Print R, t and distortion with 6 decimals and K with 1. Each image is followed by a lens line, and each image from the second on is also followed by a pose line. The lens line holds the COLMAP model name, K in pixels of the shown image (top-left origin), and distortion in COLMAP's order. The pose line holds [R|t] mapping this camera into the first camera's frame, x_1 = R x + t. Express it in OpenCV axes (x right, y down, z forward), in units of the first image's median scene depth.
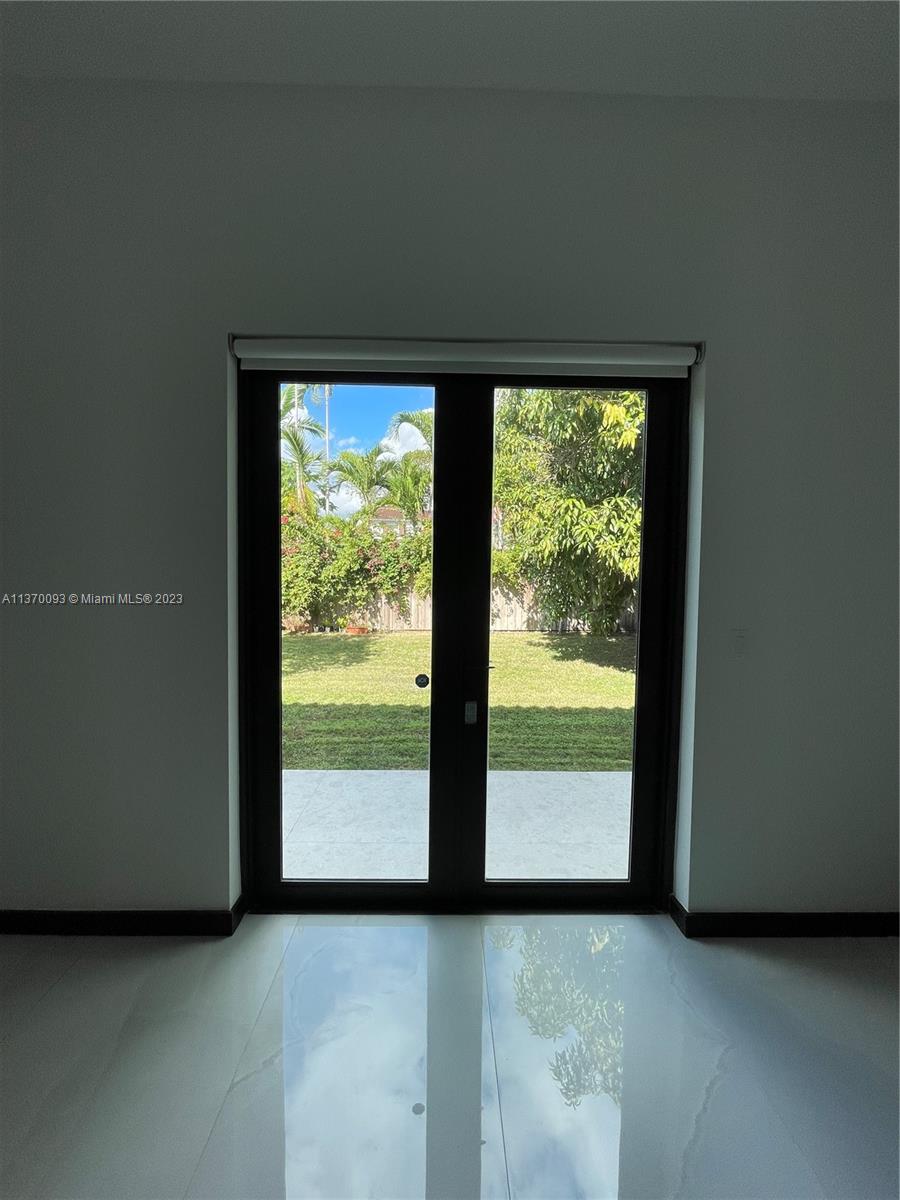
lens RADIAL K [[484.4, 0, 458.1], [0, 484.4, 592.9], [0, 0, 1]] dist [-0.000325, -0.001079]
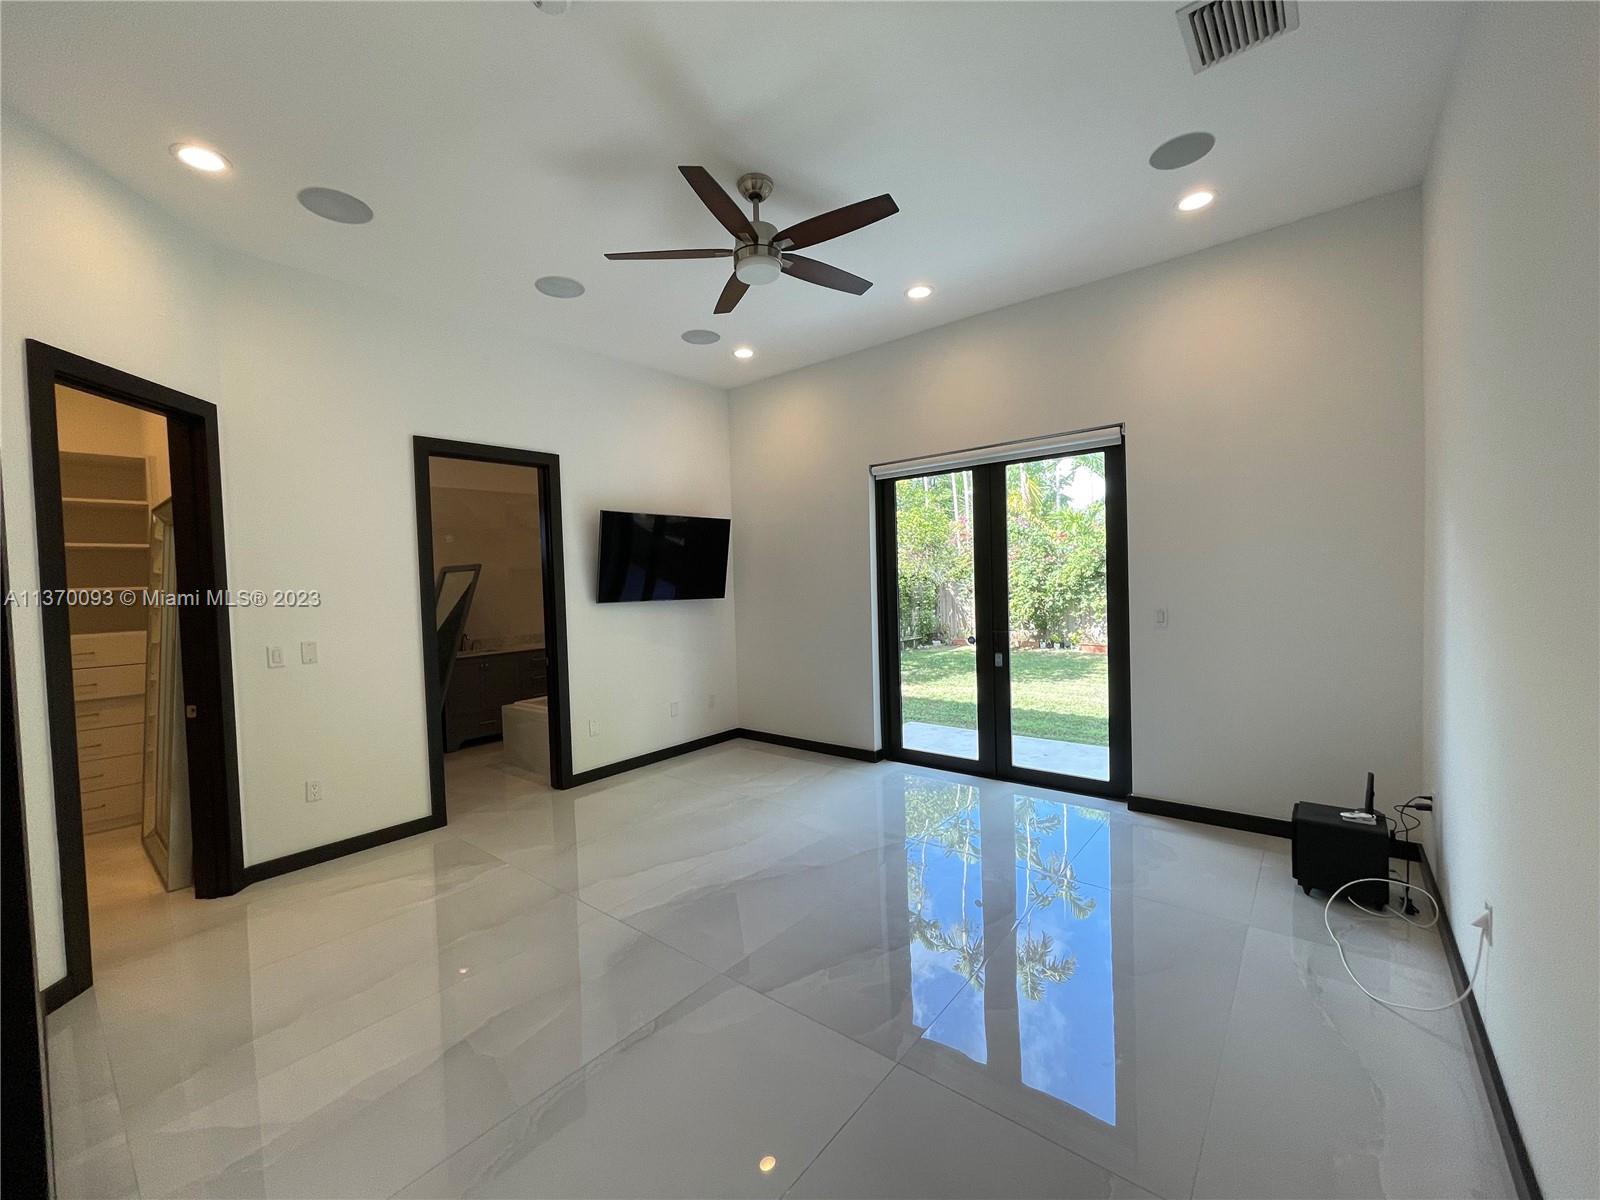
lens RADIAL K [[645.9, 0, 789.2], [0, 645.9, 597.7], [0, 0, 1]] dist [-0.000325, -0.001079]
pose [[0.745824, -0.022403, -0.665766, 0.142001], [0.010519, 0.999706, -0.021856, 0.010828], [0.666060, 0.009298, 0.745840, -0.165241]]
